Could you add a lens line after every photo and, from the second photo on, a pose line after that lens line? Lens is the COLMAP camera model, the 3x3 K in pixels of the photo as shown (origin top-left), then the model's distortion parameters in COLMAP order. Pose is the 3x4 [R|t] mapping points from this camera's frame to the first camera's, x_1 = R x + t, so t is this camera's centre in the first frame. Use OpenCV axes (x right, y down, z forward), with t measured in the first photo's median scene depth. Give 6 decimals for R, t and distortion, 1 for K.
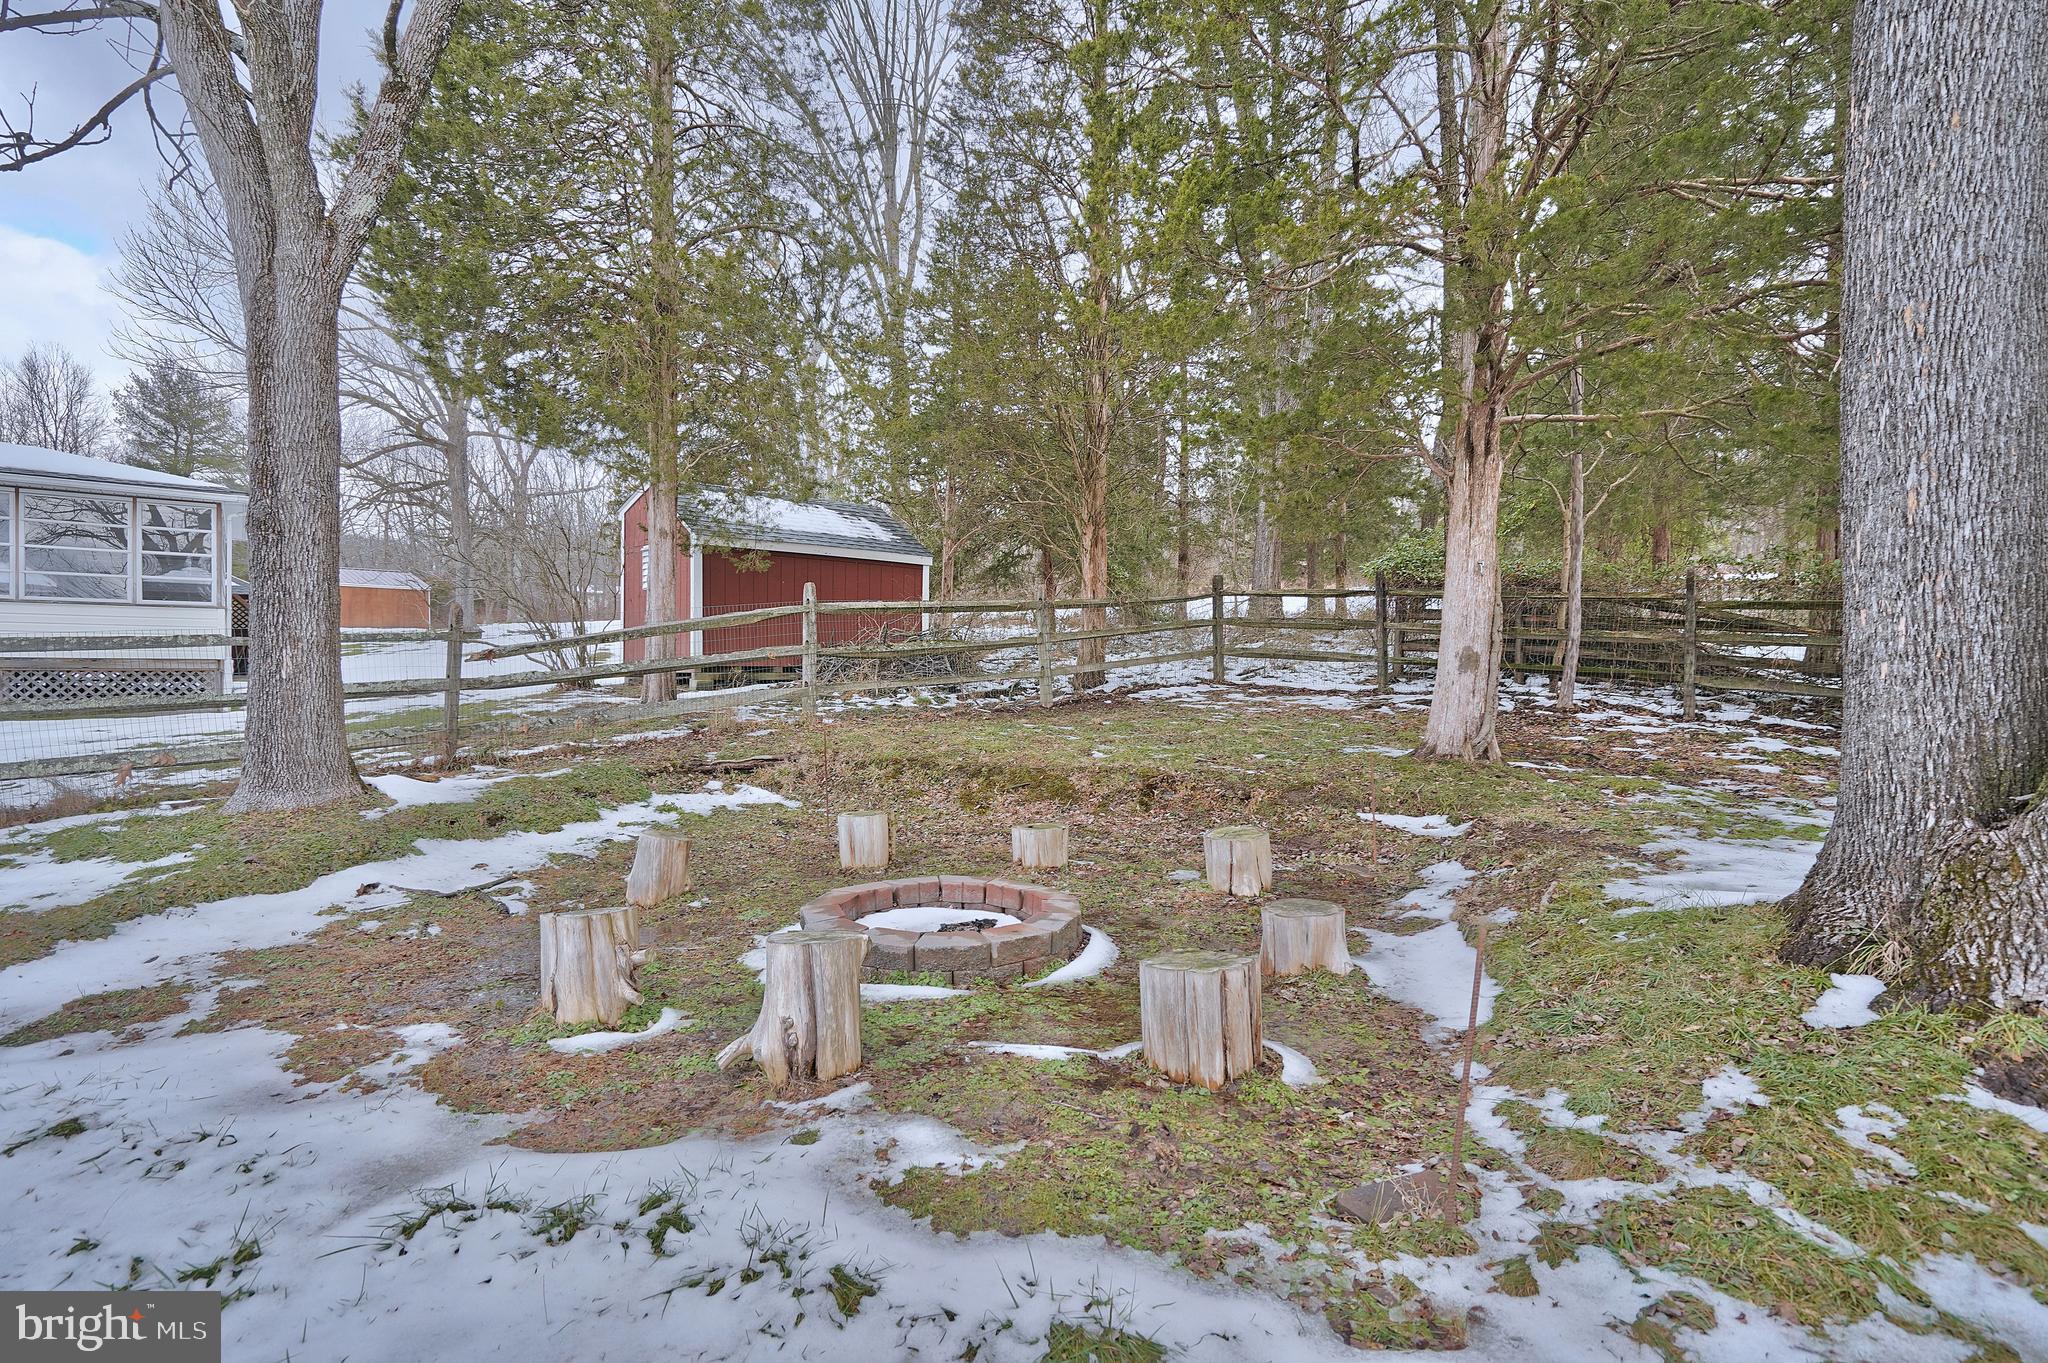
lens RADIAL K [[1016.7, 0, 1013.5], [0, 1016.7, 678.1], [0, 0, 1]] dist [0.014747, -0.000120]
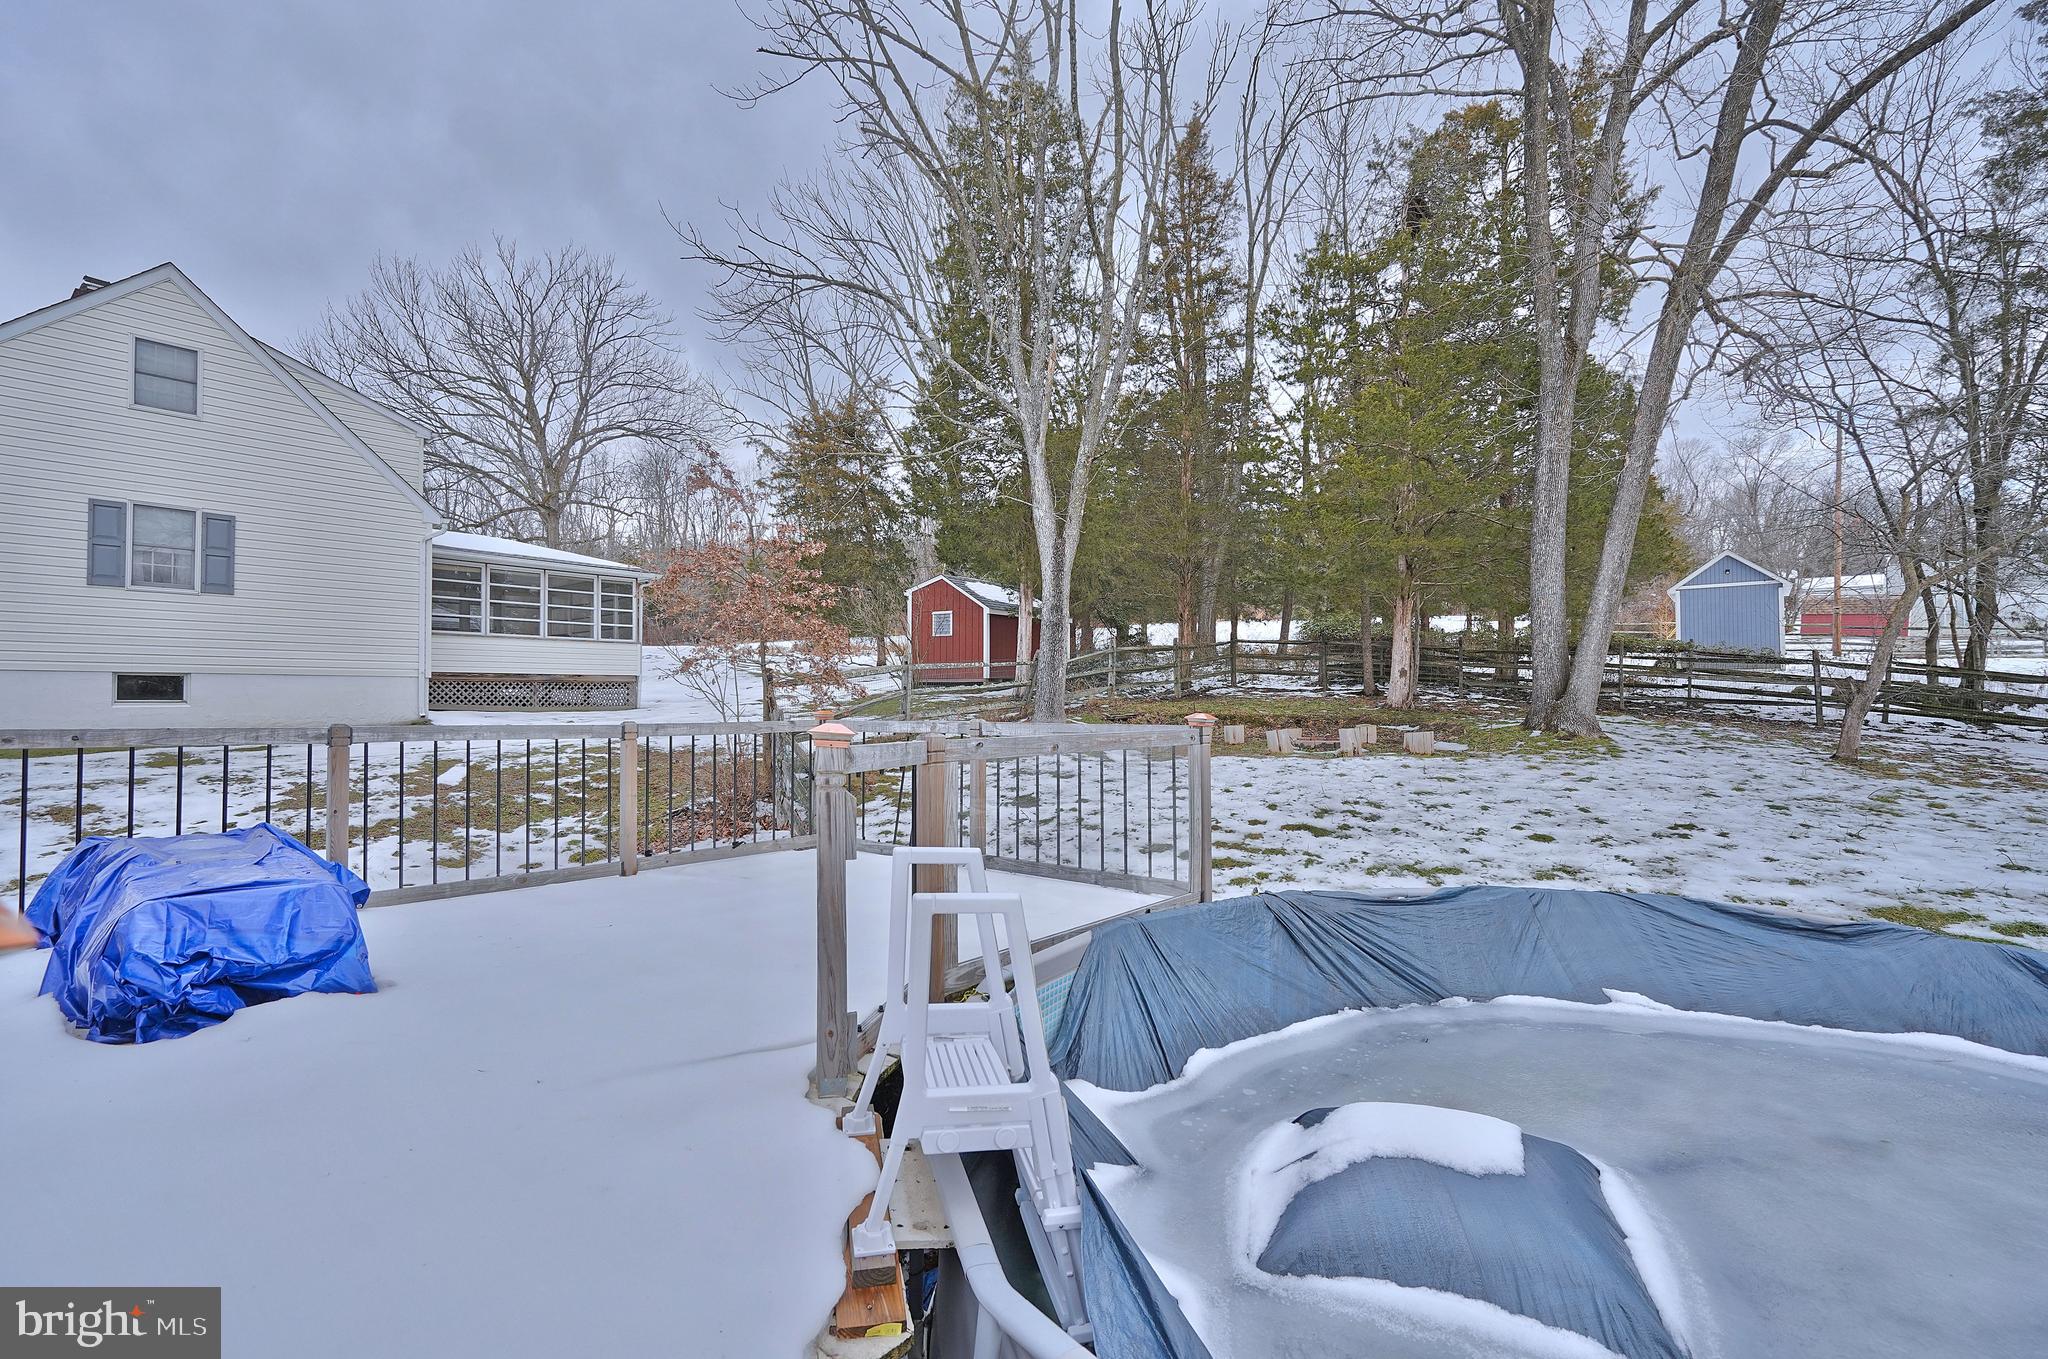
lens RADIAL K [[926.0, 0, 1019.9], [0, 926.0, 676.9], [0, 0, 1]] dist [-0.000032, 0.001018]
pose [[0.975351, -0.001490, 0.220653, -0.700025], [0.006315, 0.999756, -0.021160, 0.025015], [-0.220568, 0.022032, 0.975123, -0.758770]]
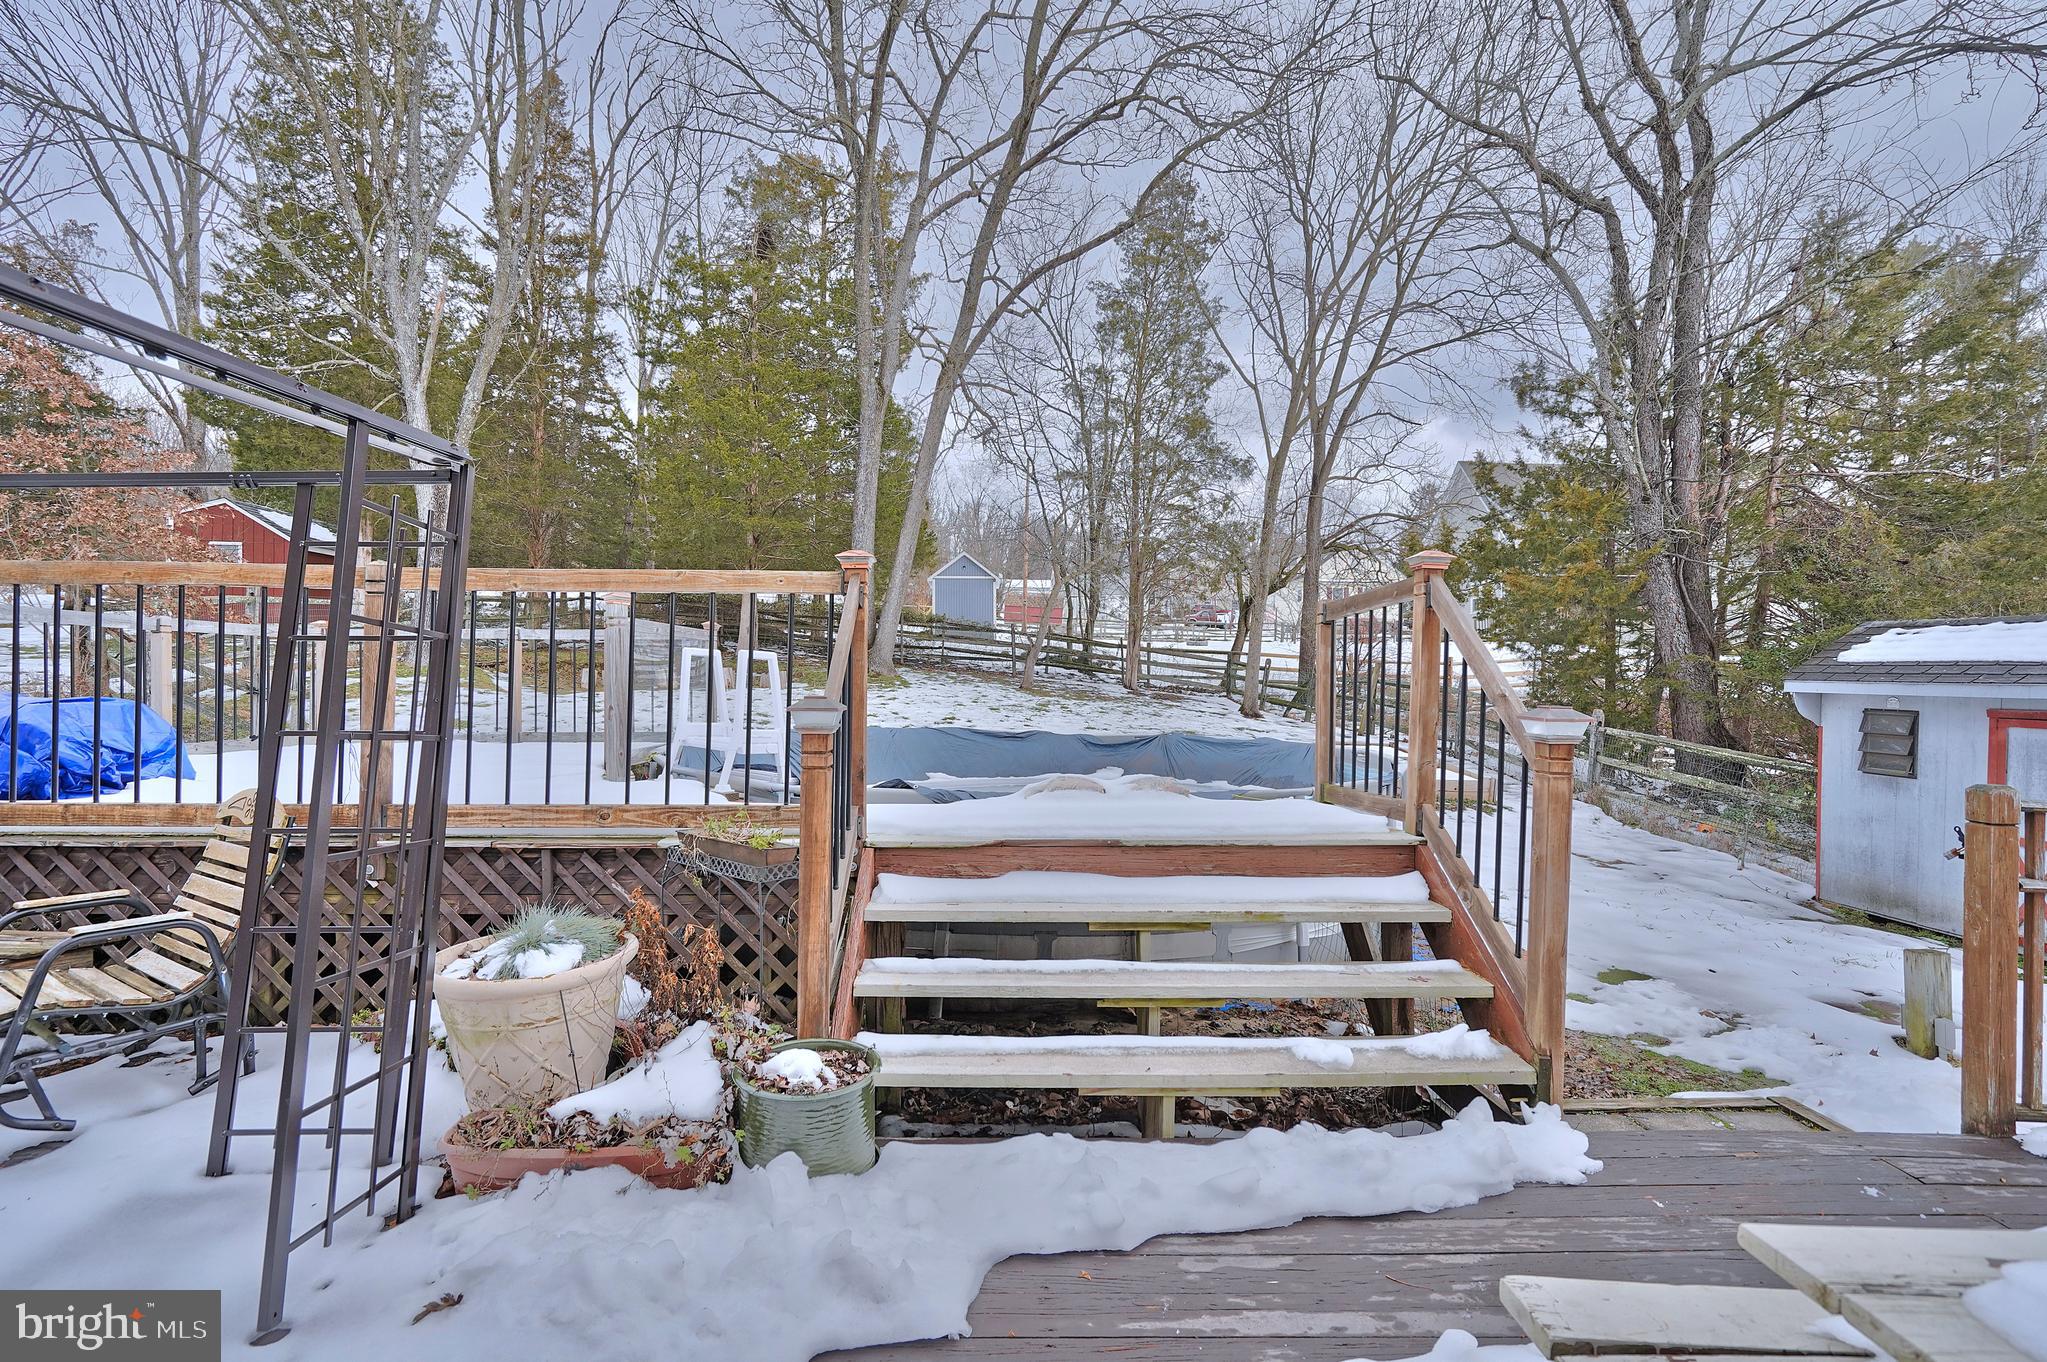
lens RADIAL K [[978.0, 0, 1012.7], [0, 978.0, 678.8], [0, 0, 1]] dist [0.003028, 0.001511]
pose [[0.595328, -0.004813, 0.803468, -0.993869], [0.000392, 0.999984, 0.005700, 0.076357], [-0.803482, -0.003078, 0.595320, -0.974634]]
